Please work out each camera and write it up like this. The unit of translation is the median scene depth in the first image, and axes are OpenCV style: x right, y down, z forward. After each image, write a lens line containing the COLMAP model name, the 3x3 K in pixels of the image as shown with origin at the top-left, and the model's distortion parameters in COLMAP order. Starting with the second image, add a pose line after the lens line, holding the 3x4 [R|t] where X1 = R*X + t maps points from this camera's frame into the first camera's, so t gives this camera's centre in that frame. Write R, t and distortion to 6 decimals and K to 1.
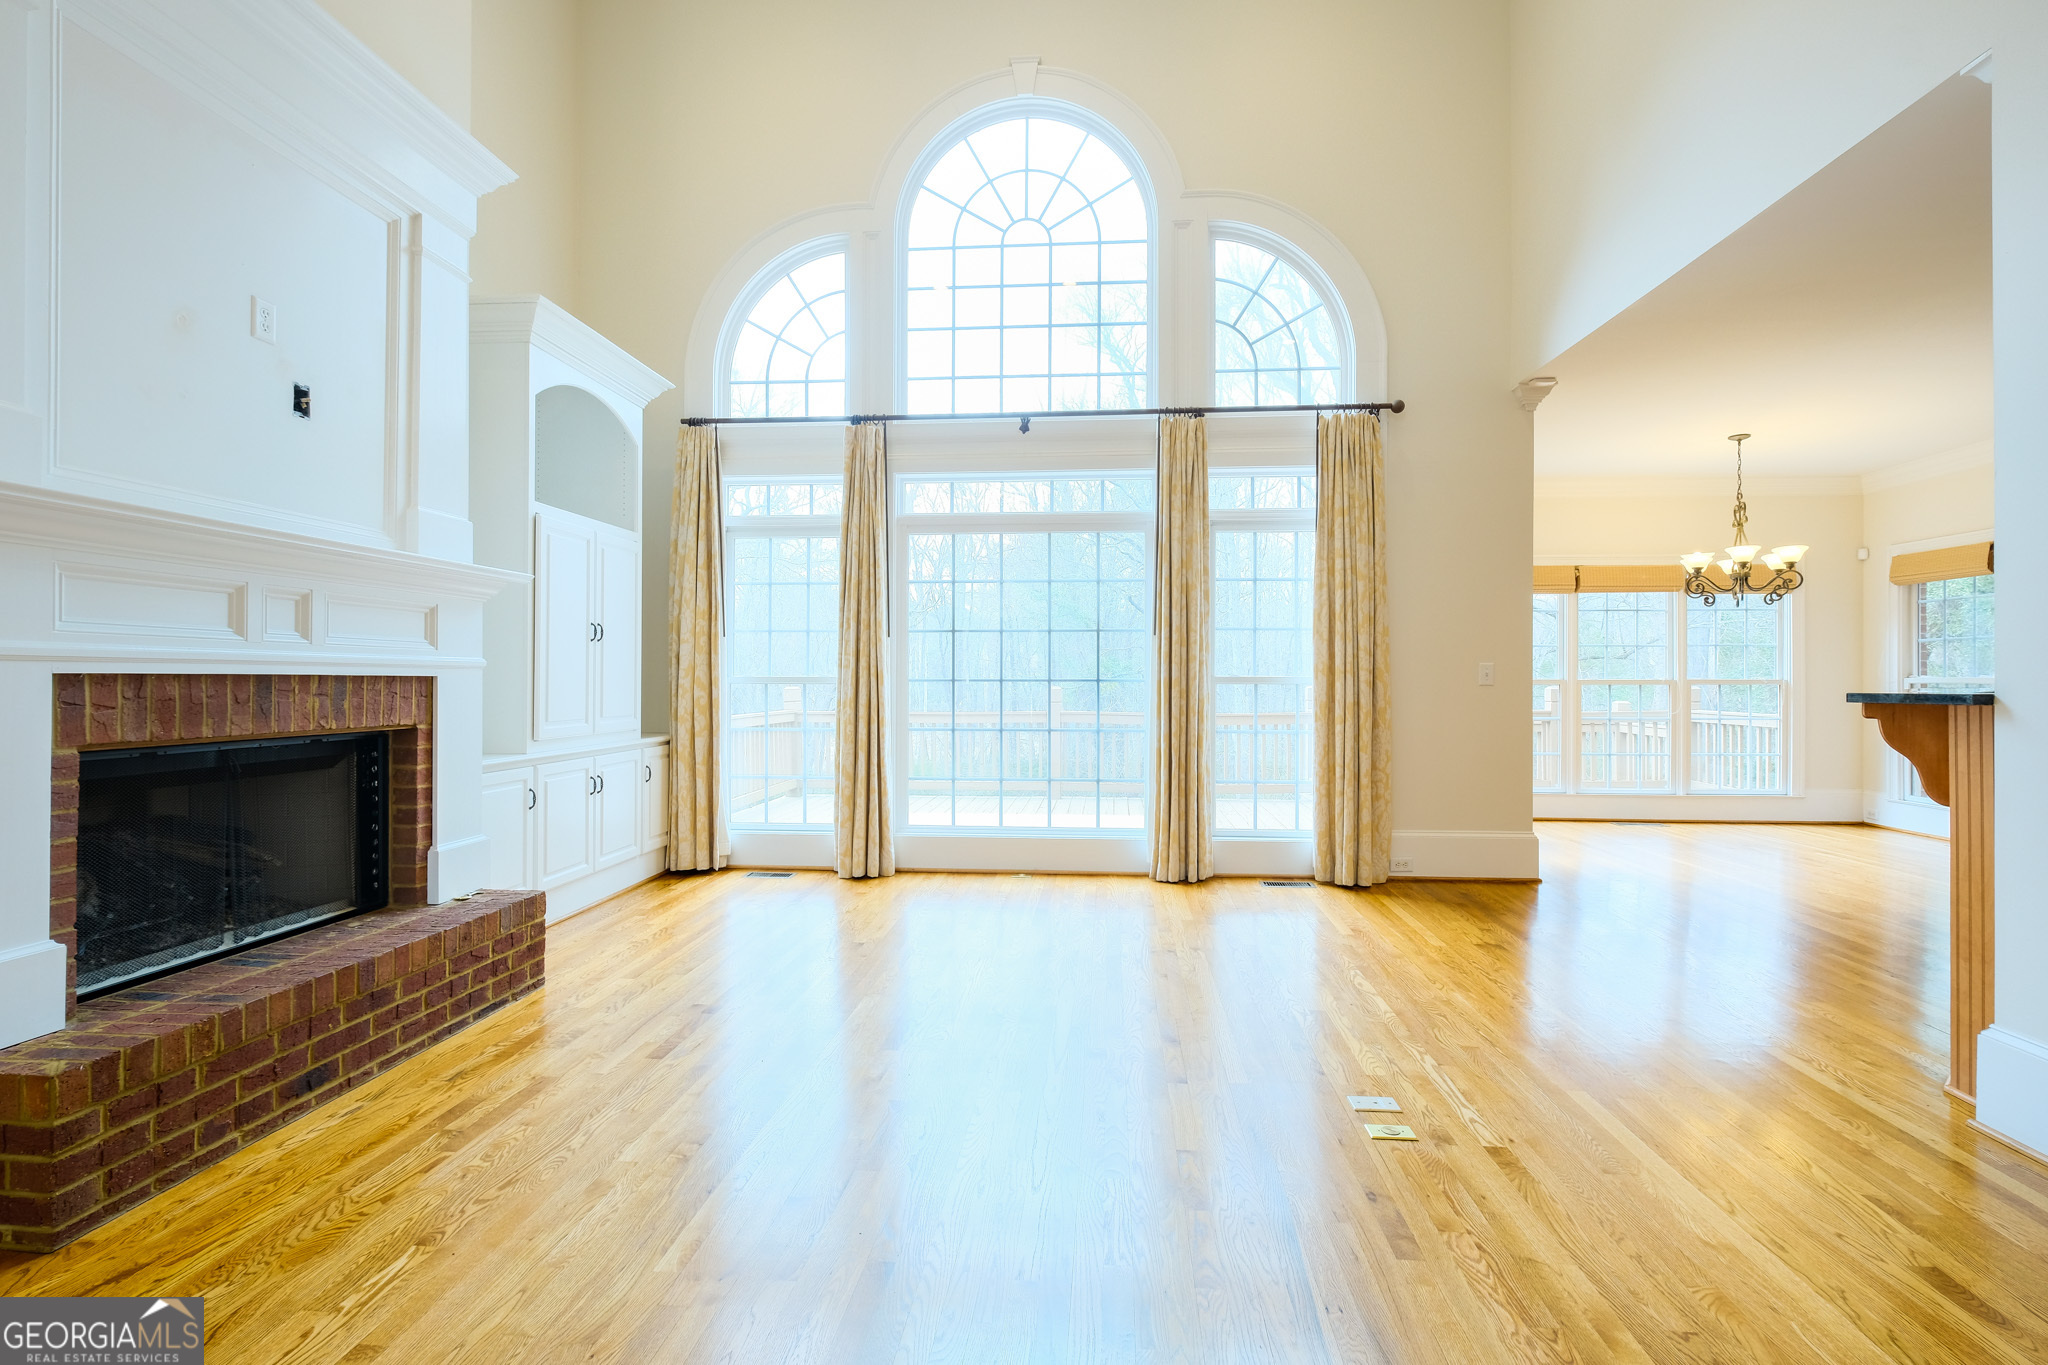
lens RADIAL K [[971.0, 0, 1024.0], [0, 971.0, 682.5], [0, 0, 1]] dist [-0.001885, -0.000280]
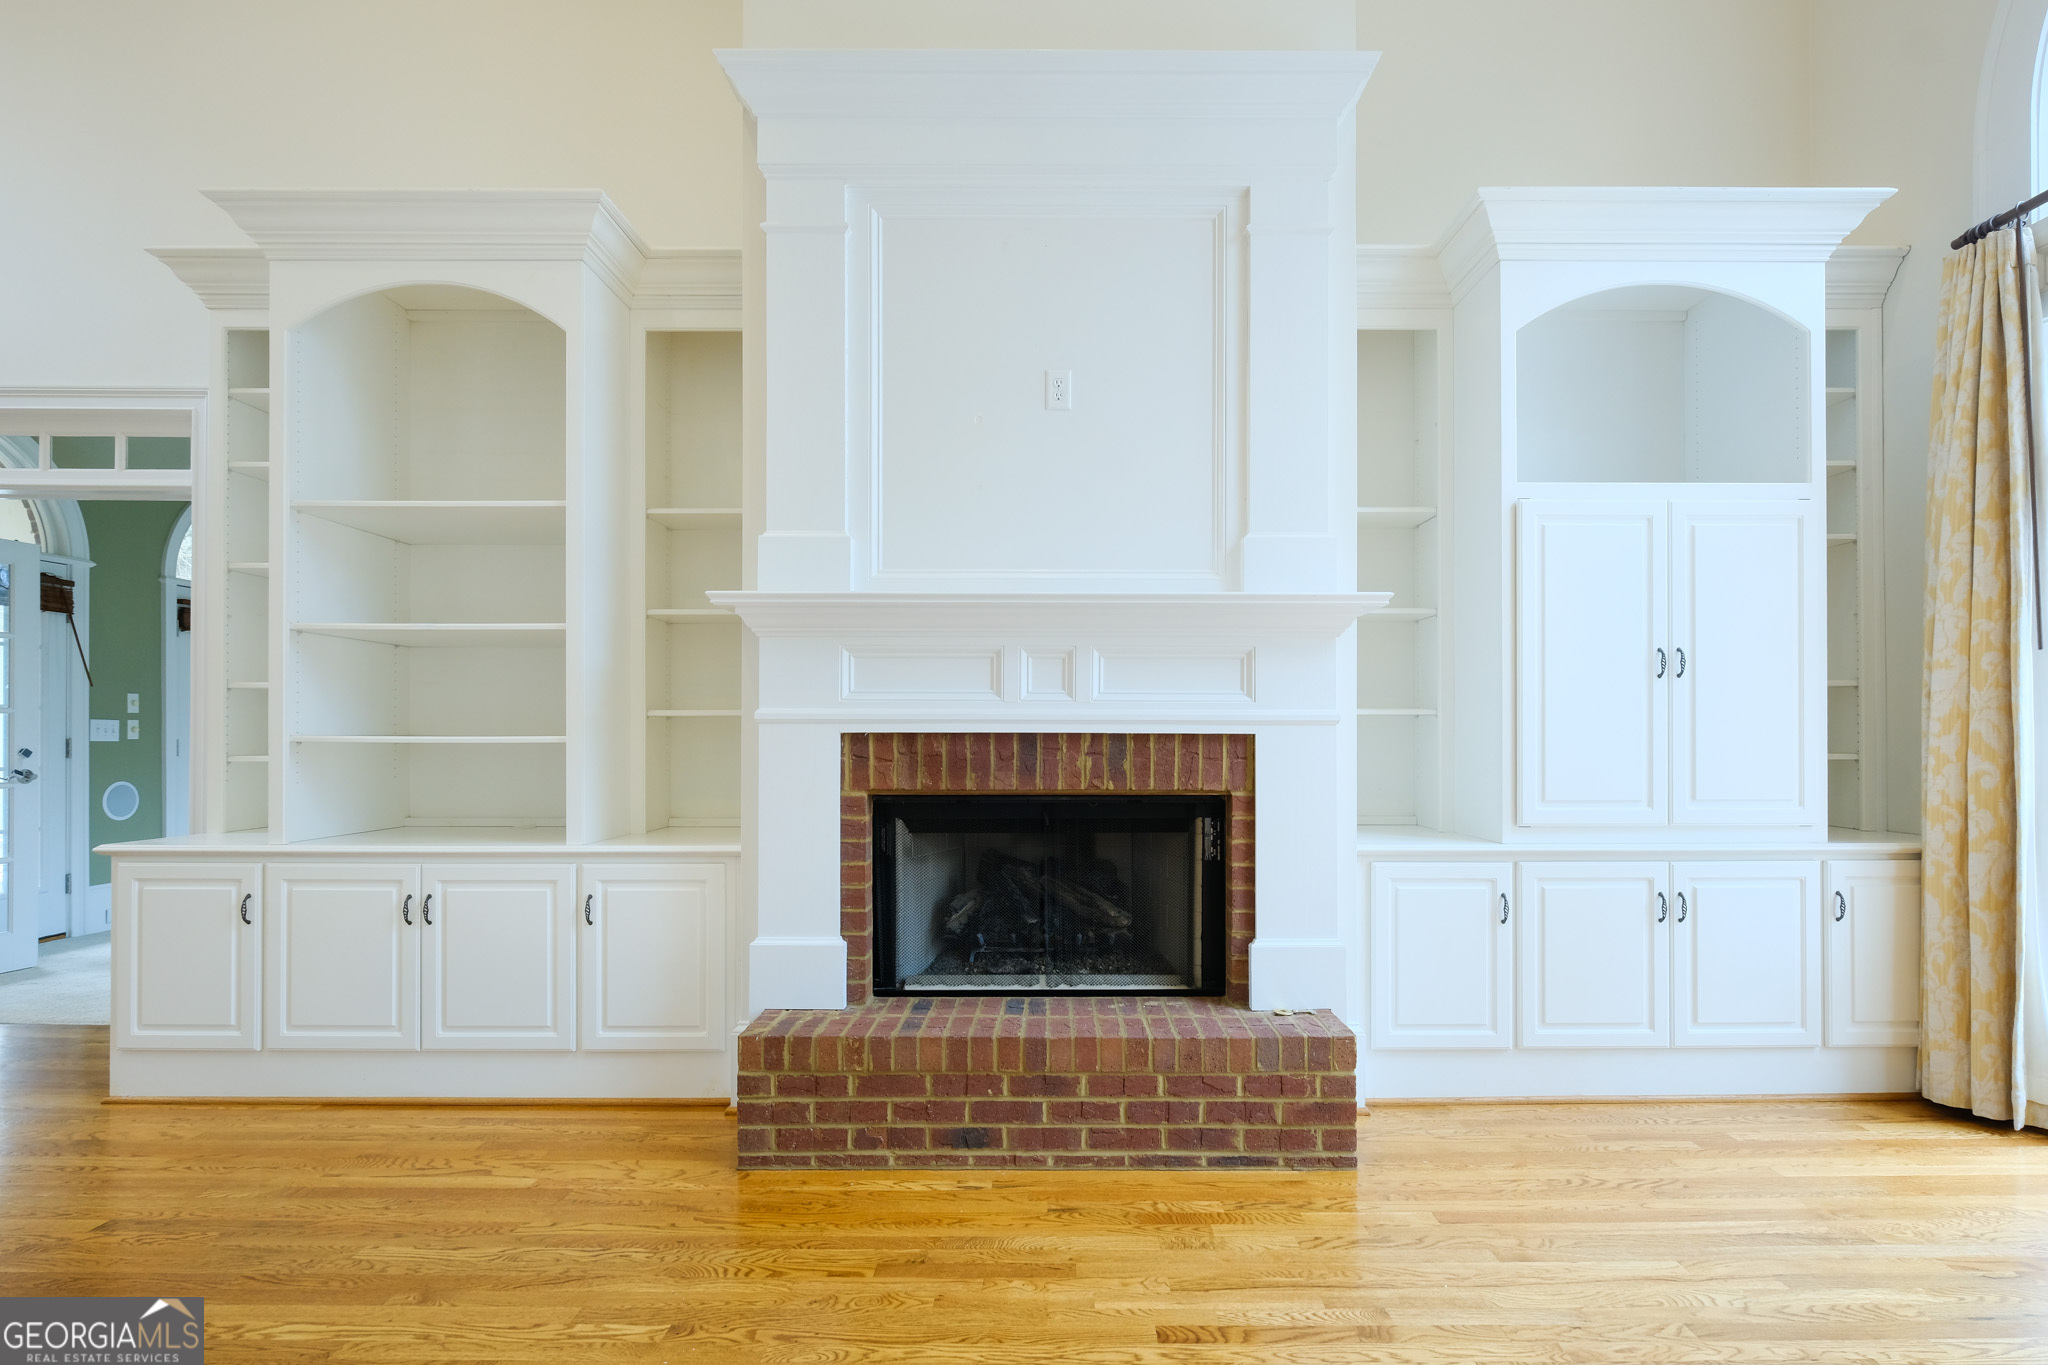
lens RADIAL K [[999.7, 0, 1030.6], [0, 999.7, 731.1], [0, 0, 1]] dist [-0.001448, -0.001088]
pose [[0.081810, -0.005927, -0.996630, 0.254771], [-0.003831, 0.999973, -0.006261, -0.003191], [0.996641, 0.004331, 0.081785, 0.826364]]
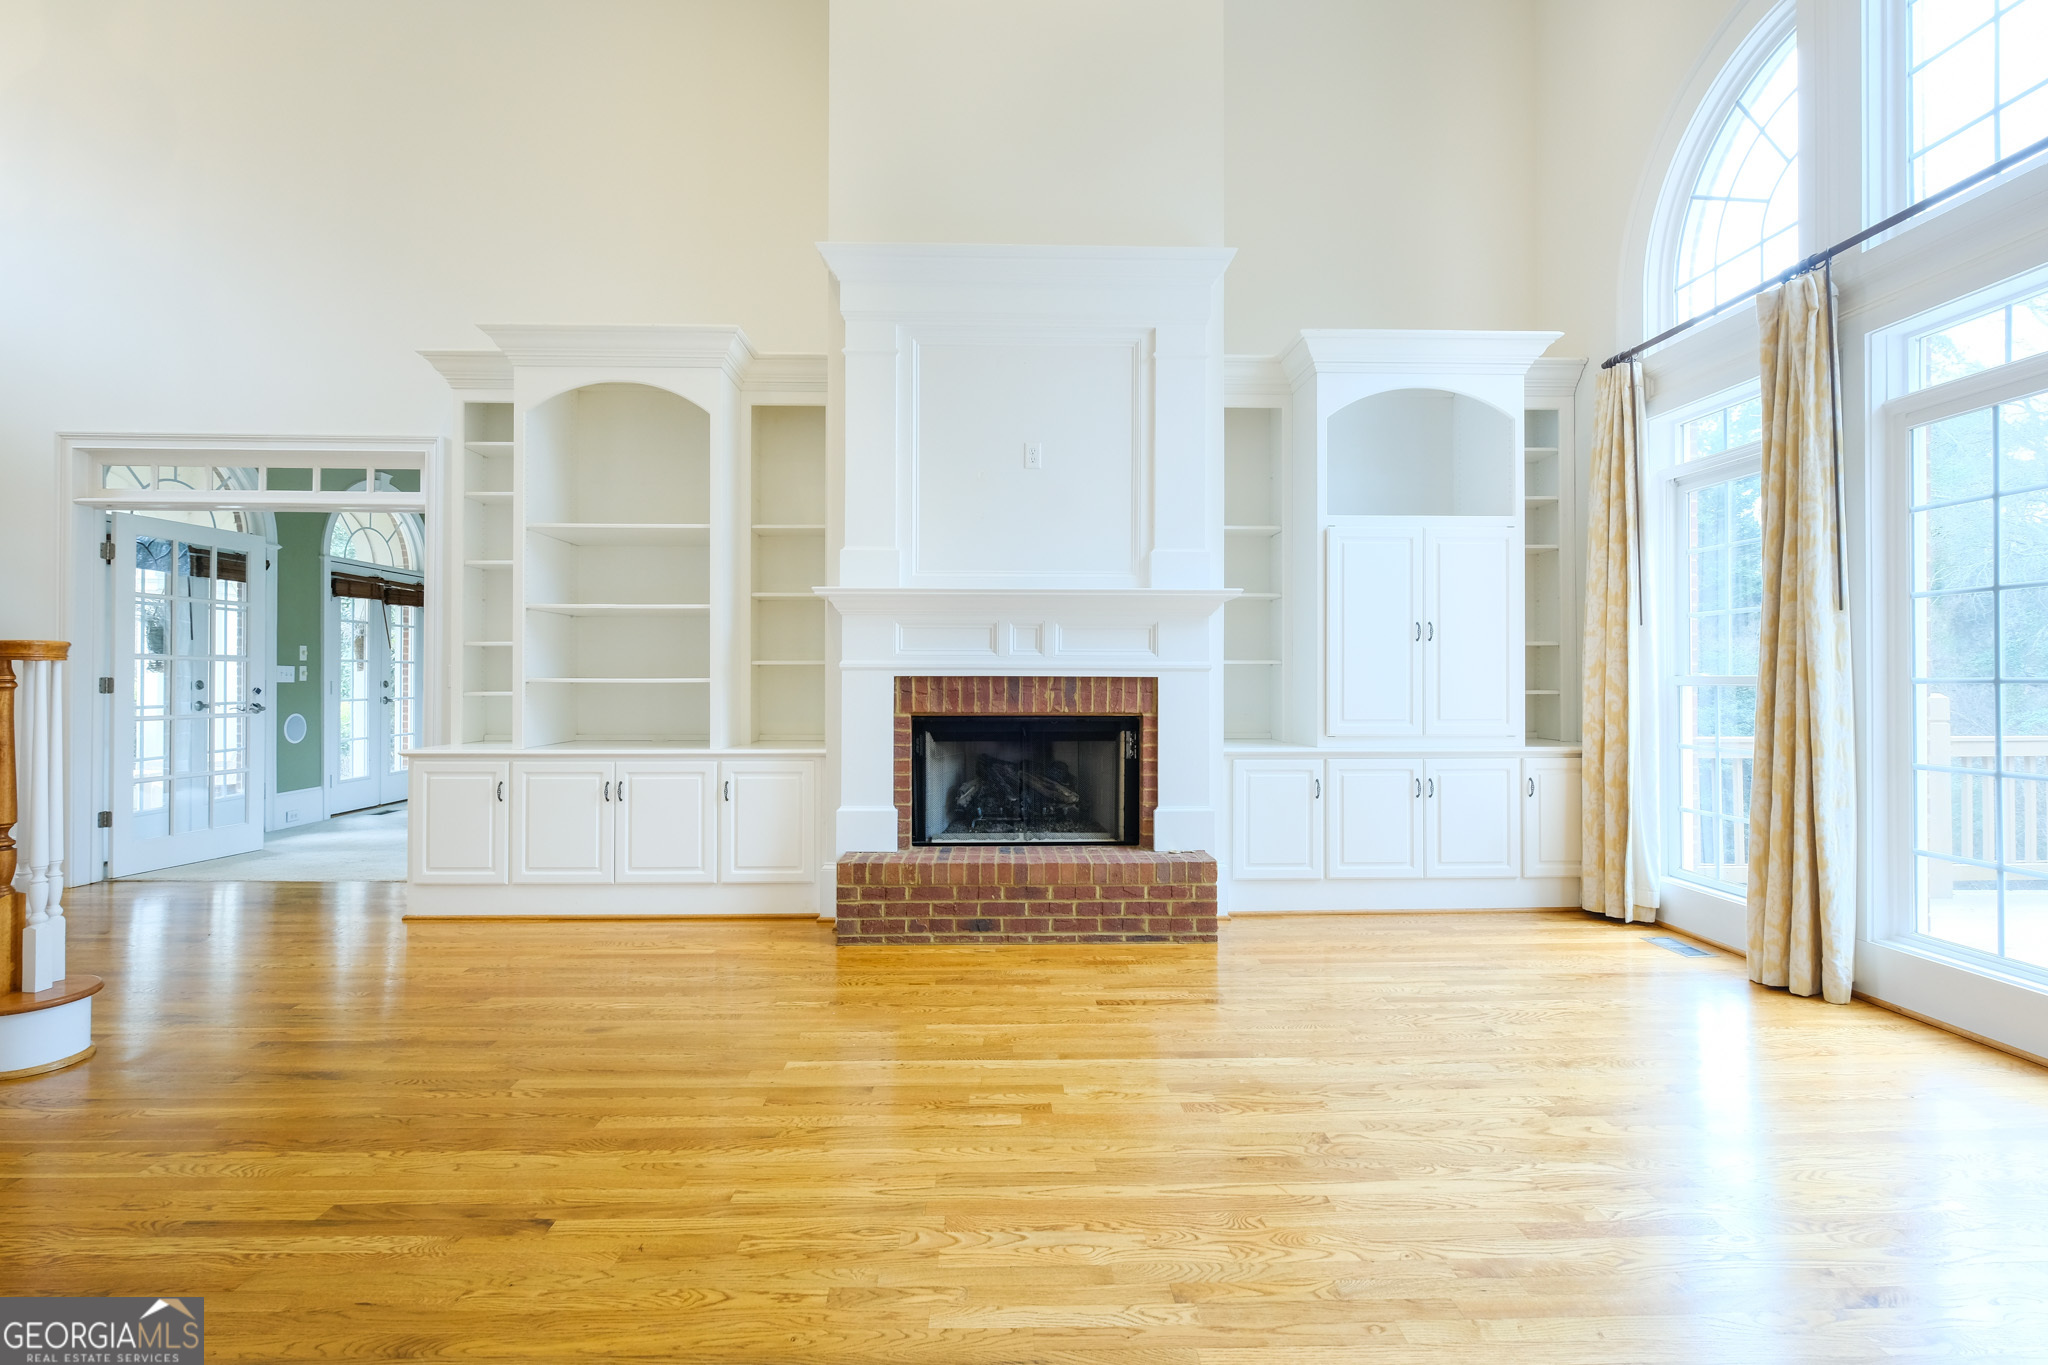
lens RADIAL K [[928.4, 0, 978.5], [0, 928.4, 682.3], [0, 0, 1]] dist [-0.001246, -0.000197]
pose [[0.086226, 0.001602, -0.996274, 0.691966], [-0.004527, 0.999989, 0.001217, 0.000139], [0.996265, 0.004406, 0.086233, 0.728262]]
